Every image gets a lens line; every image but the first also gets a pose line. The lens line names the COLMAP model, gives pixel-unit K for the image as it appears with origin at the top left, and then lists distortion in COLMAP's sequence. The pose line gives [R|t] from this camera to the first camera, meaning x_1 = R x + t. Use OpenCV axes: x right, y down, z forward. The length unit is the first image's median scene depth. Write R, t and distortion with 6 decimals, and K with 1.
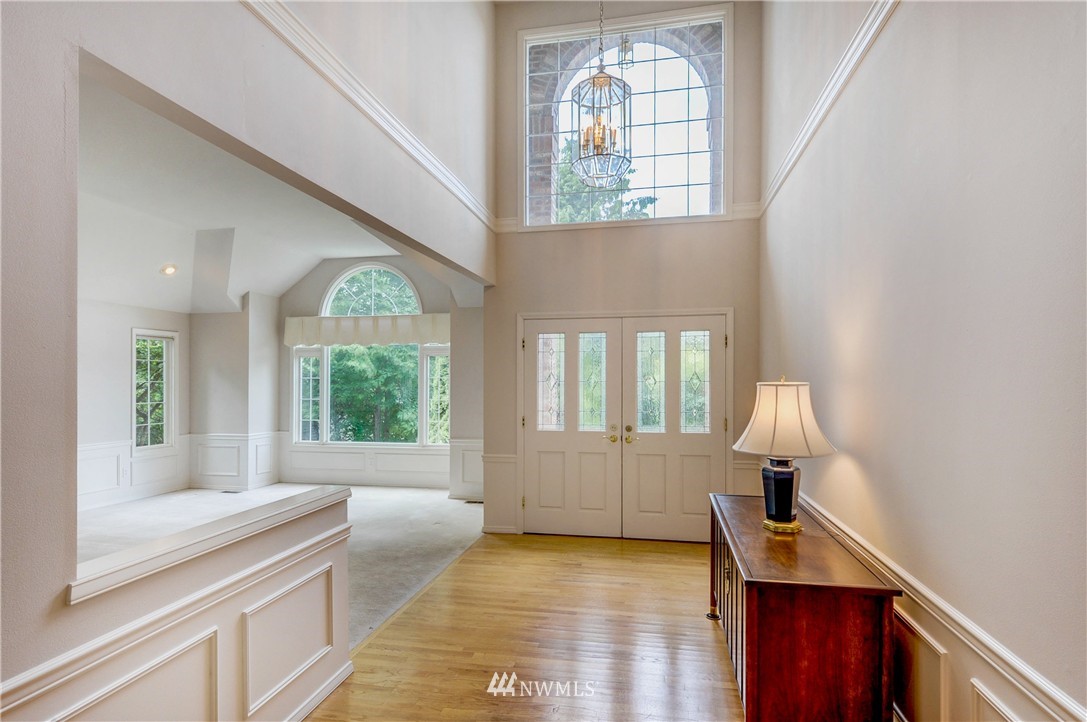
lens RADIAL K [[568.2, 0, 537.4], [0, 568.2, 385.1], [0, 0, 1]] dist [-0.000959, -0.000152]
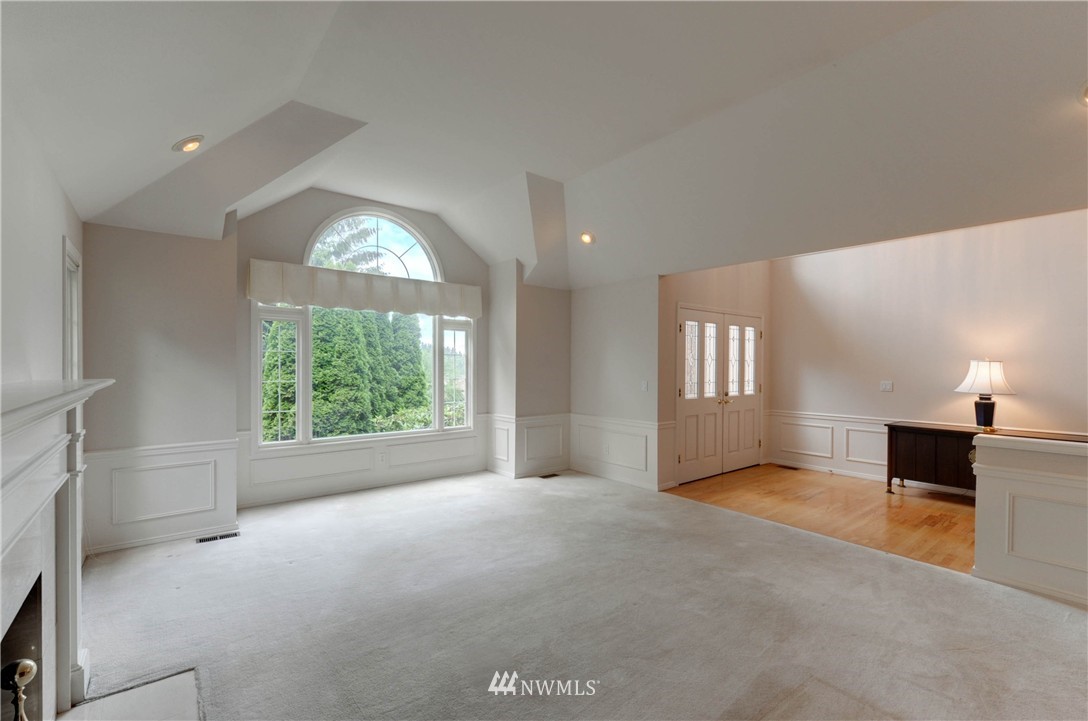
lens RADIAL K [[490.4, 0, 546.5], [0, 490.4, 365.0], [0, 0, 1]] dist [0.002128, 0.000203]
pose [[0.633001, 0.002904, 0.774146, -1.039315], [-0.000607, 0.999995, -0.003254, 0.009781], [-0.774151, 0.001590, 0.632999, 0.574190]]
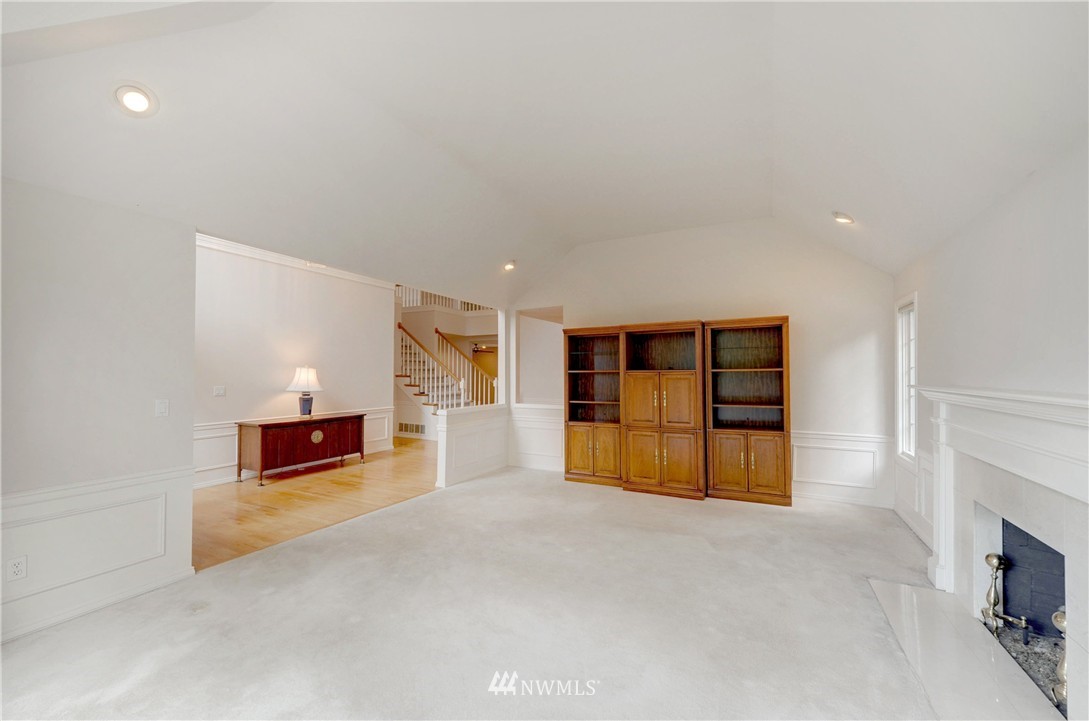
lens RADIAL K [[433.2, 0, 543.5], [0, 433.2, 358.5], [0, 0, 1]] dist [0.002036, 0.000289]
pose [[-0.964720, 0.009355, 0.263112, -0.689234], [0.002376, 0.999637, -0.026832, 0.006623], [-0.263268, -0.025260, -0.964392, 1.471698]]
